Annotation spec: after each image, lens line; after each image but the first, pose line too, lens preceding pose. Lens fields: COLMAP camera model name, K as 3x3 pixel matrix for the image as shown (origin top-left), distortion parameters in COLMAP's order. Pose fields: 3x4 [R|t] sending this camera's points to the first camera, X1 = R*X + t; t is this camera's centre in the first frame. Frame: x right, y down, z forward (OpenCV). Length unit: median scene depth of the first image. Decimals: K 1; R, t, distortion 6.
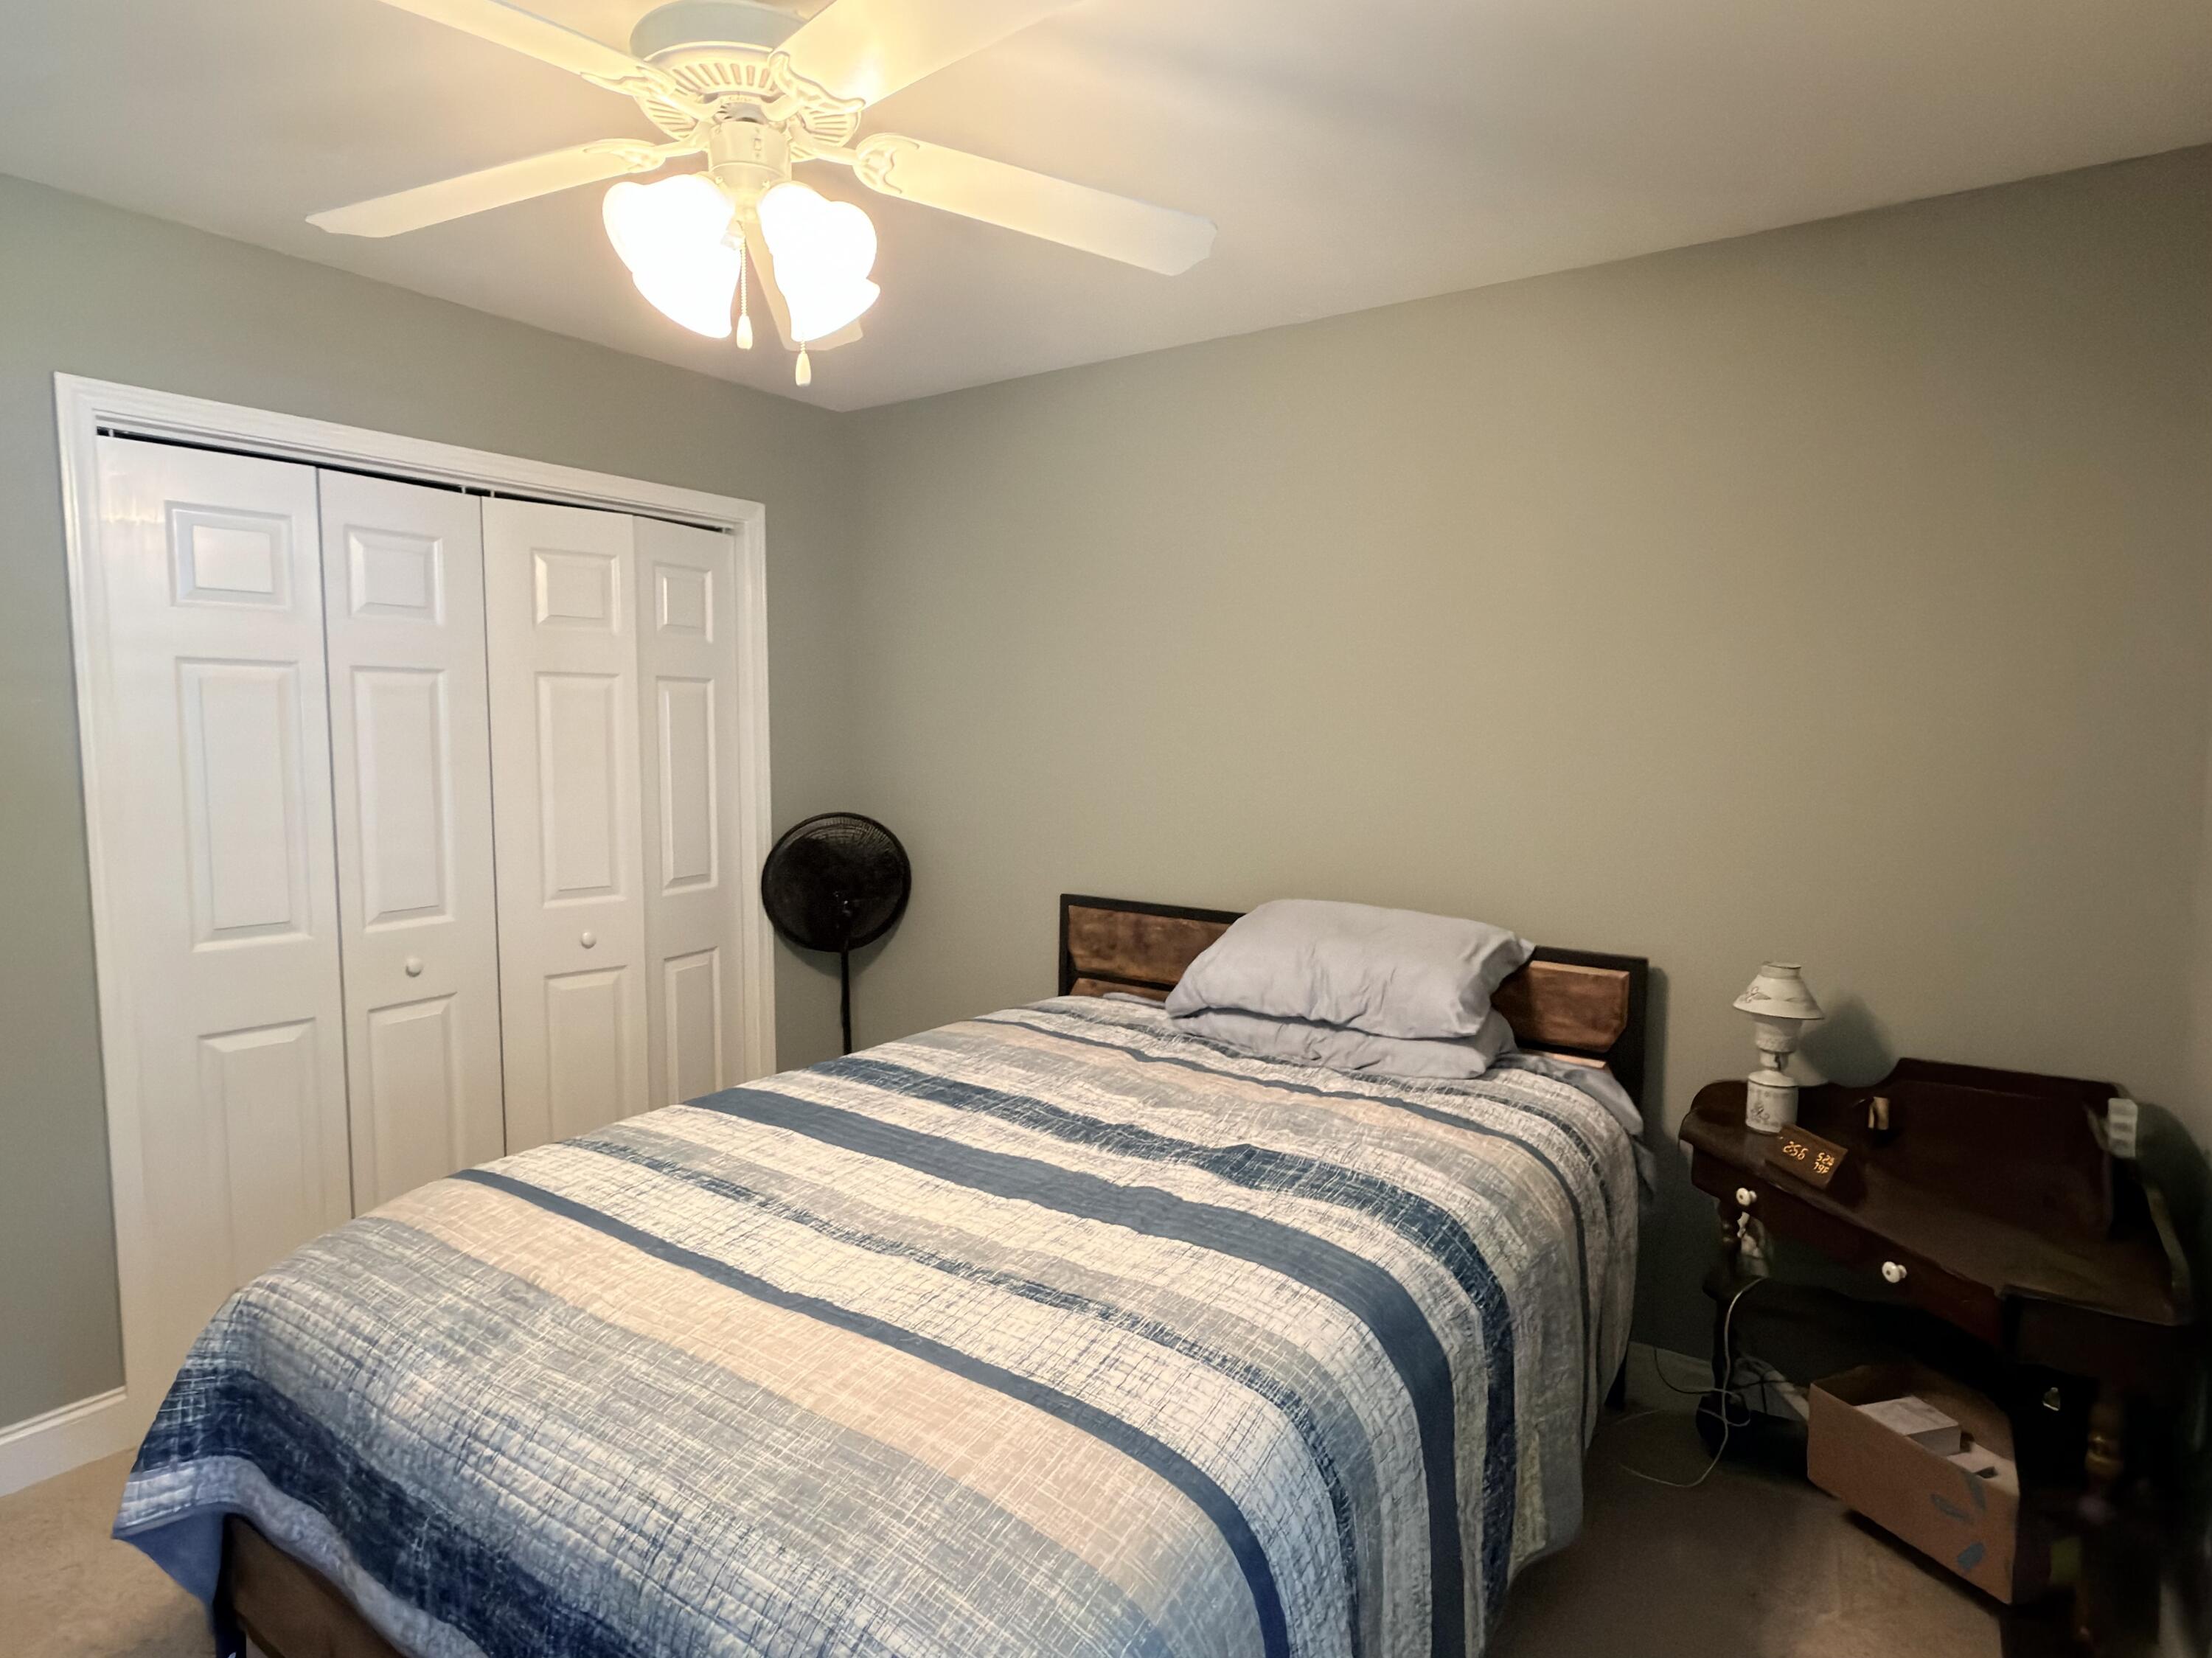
lens RADIAL K [[1236.2, 0, 1106.0], [0, 1236.2, 829.0], [0, 0, 1]] dist [-0.000506, -0.000404]
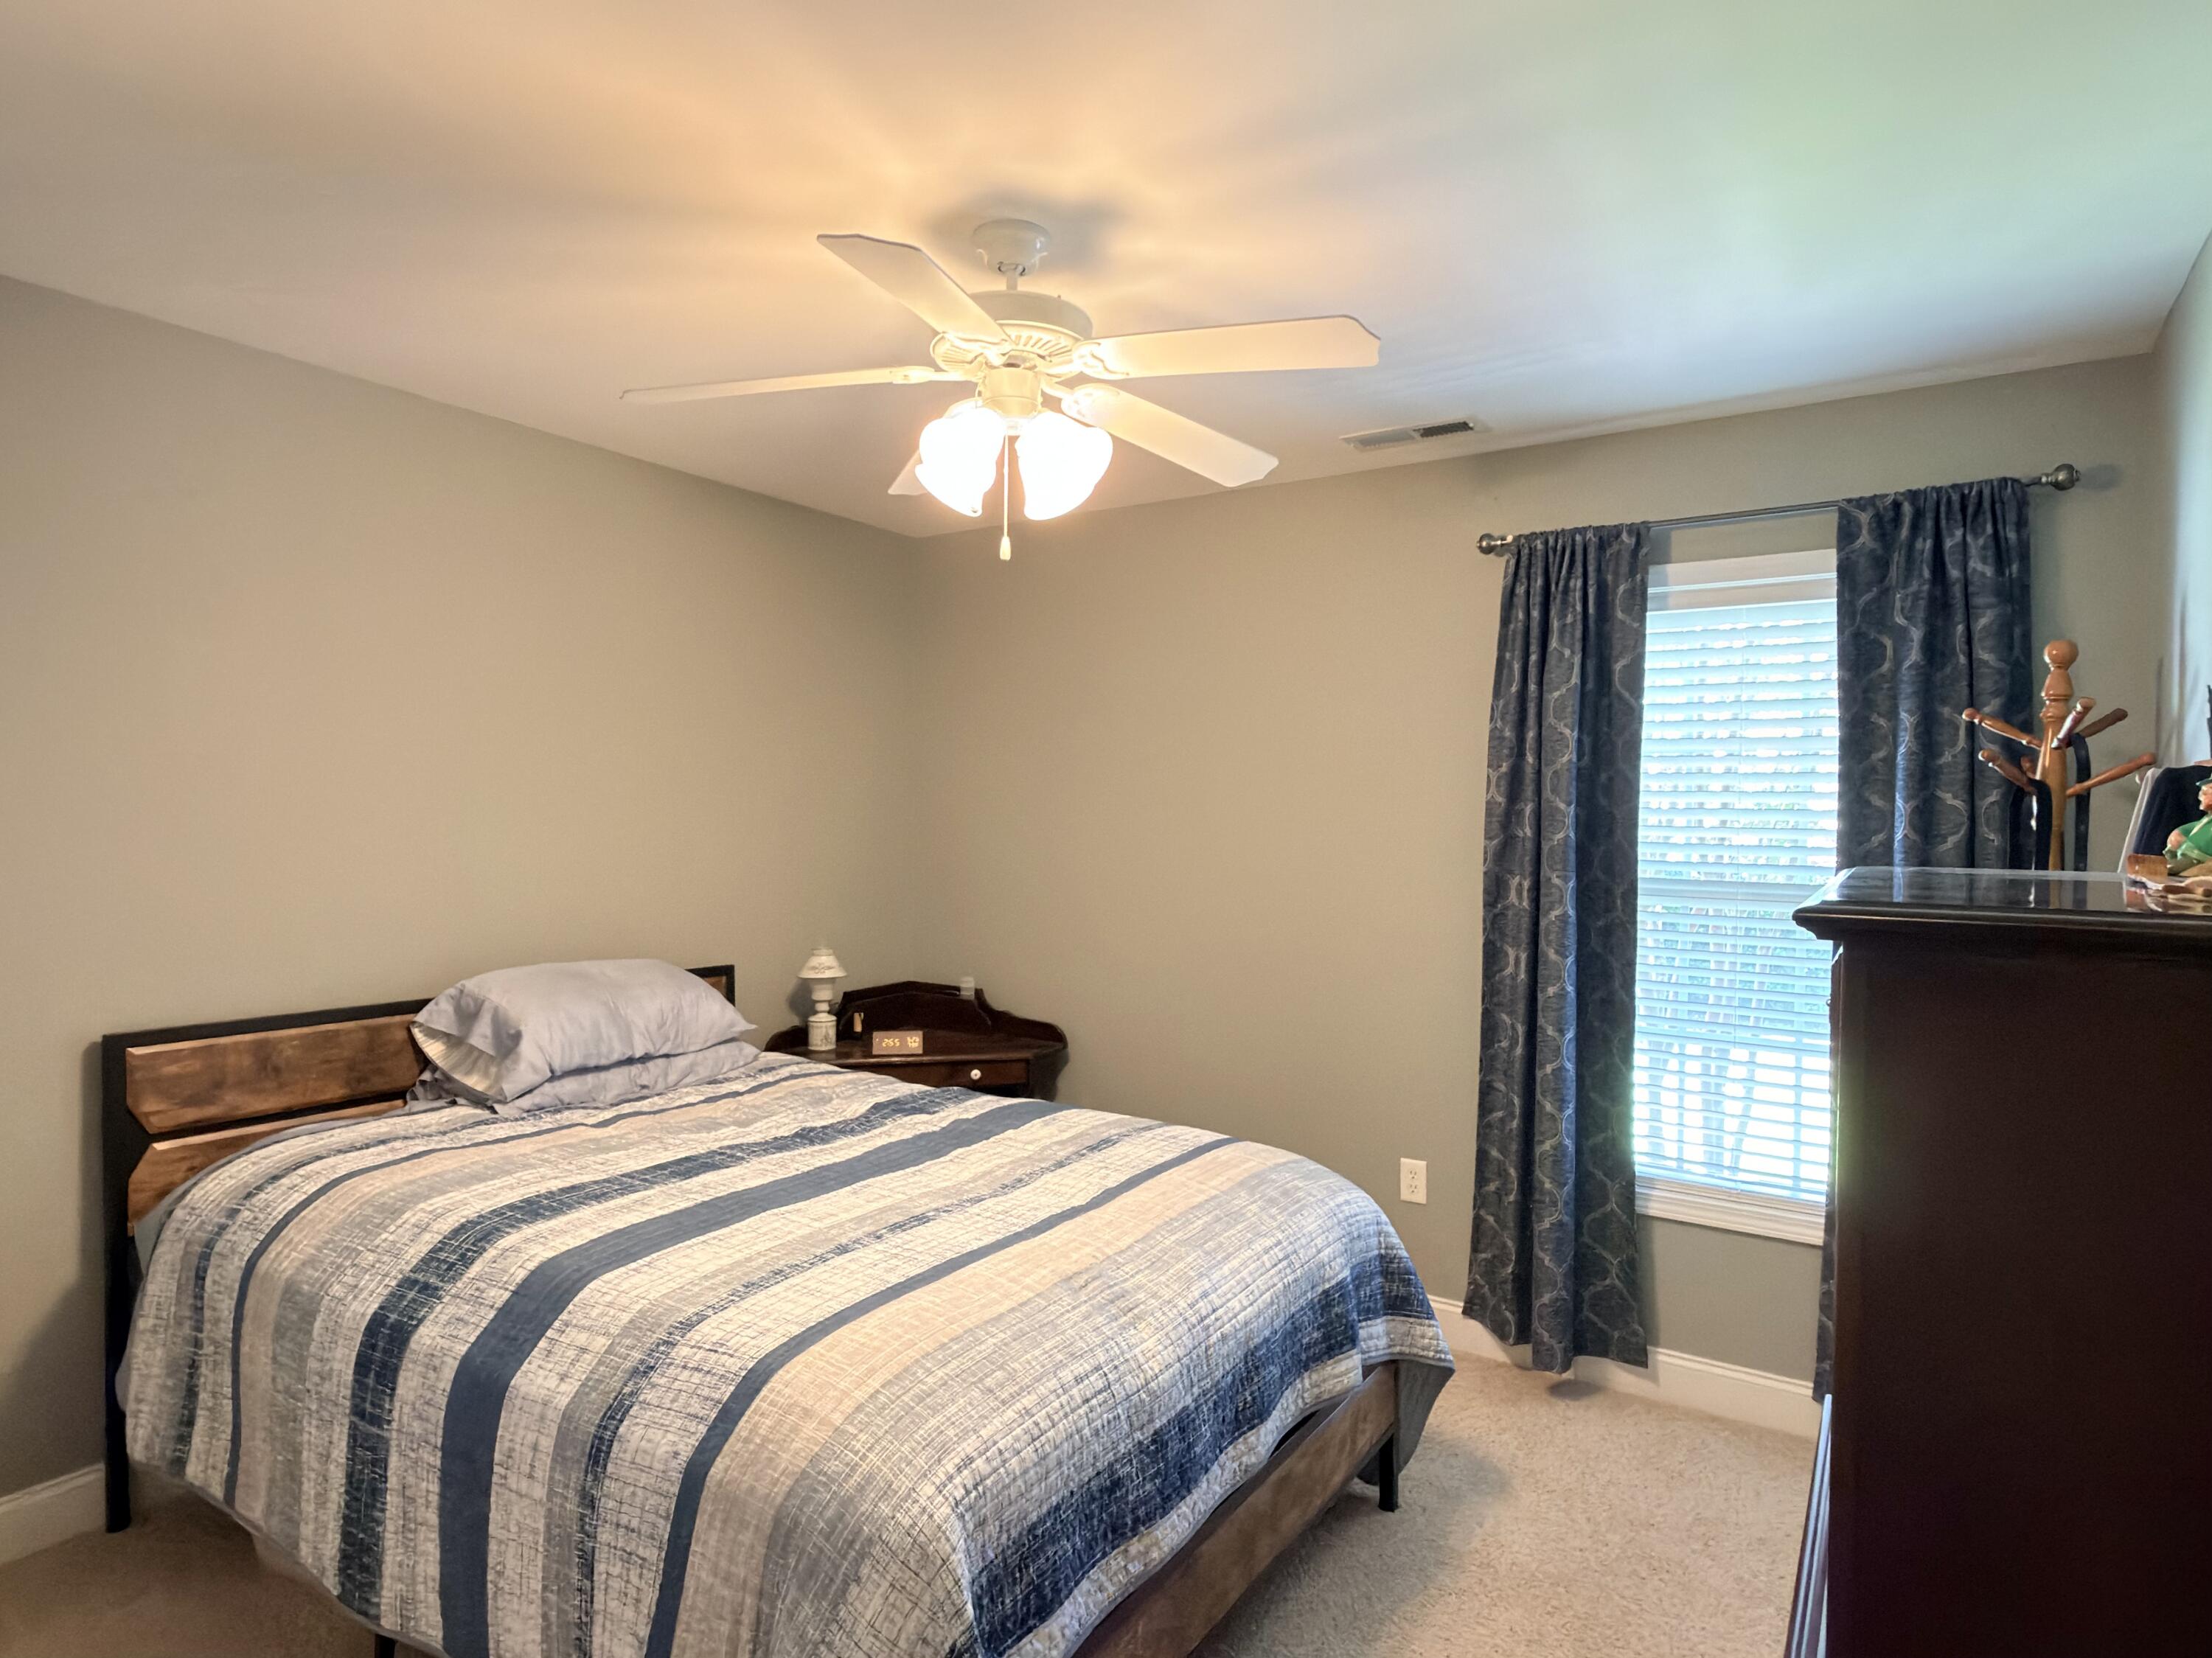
lens RADIAL K [[1236.2, 0, 1106.0], [0, 1236.2, 829.0], [0, 0, 1]] dist [-0.000506, -0.000404]
pose [[-0.031775, -0.019664, 0.999302, -1.236852], [0.071152, 0.997225, 0.021886, -0.065192], [-0.996959, 0.071798, -0.030288, 0.726092]]
